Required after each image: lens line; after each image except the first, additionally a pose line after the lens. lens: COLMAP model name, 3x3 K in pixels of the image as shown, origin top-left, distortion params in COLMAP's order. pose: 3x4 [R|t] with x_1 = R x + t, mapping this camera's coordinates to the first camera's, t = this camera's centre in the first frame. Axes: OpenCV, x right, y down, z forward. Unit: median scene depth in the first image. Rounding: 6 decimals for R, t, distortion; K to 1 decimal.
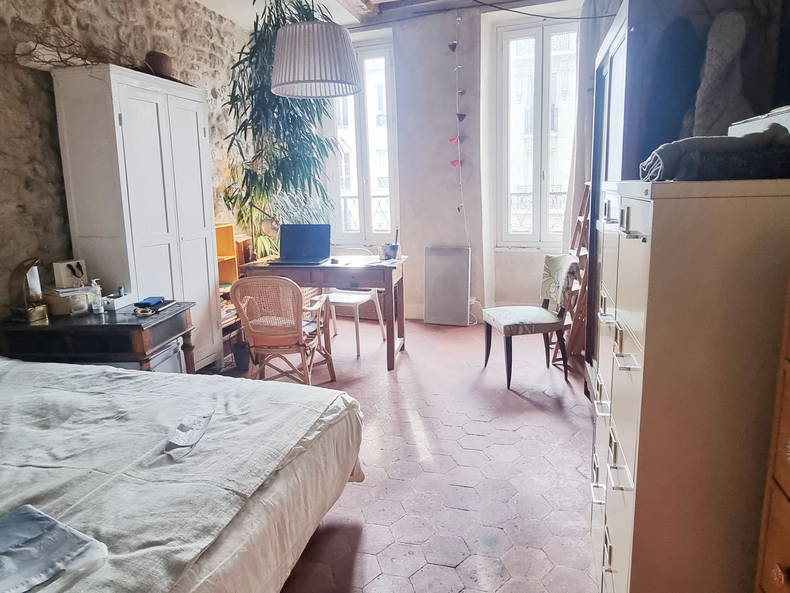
lens RADIAL K [[593.6, 0, 404.4], [0, 593.6, 300.1], [0, 0, 1]] dist [0.001727, -0.000089]
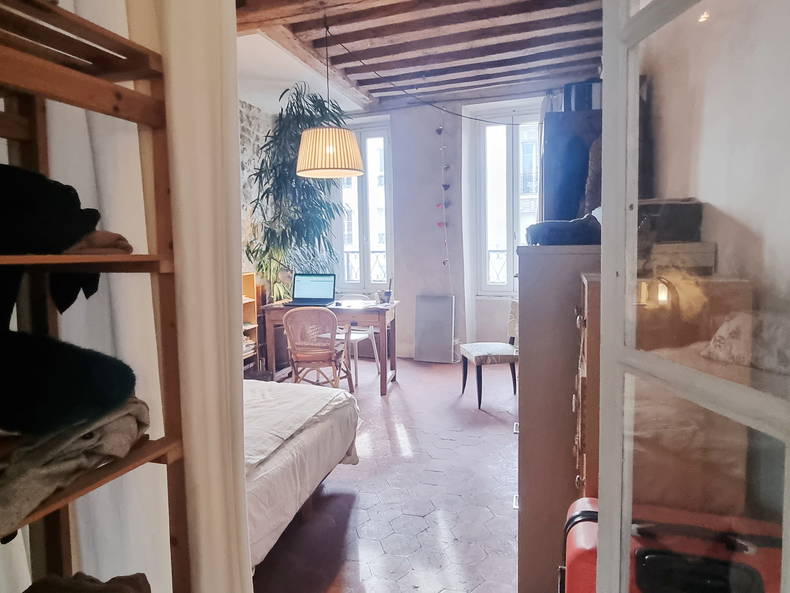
lens RADIAL K [[551.1, 0, 395.0], [0, 551.1, 296.5], [0, 0, 1]] dist [-0.004474, -0.001751]
pose [[0.999853, 0.013149, -0.010995, 0.008548], [-0.014107, 0.995641, -0.092193, 0.018300], [0.009735, 0.092334, 0.995680, -0.102713]]
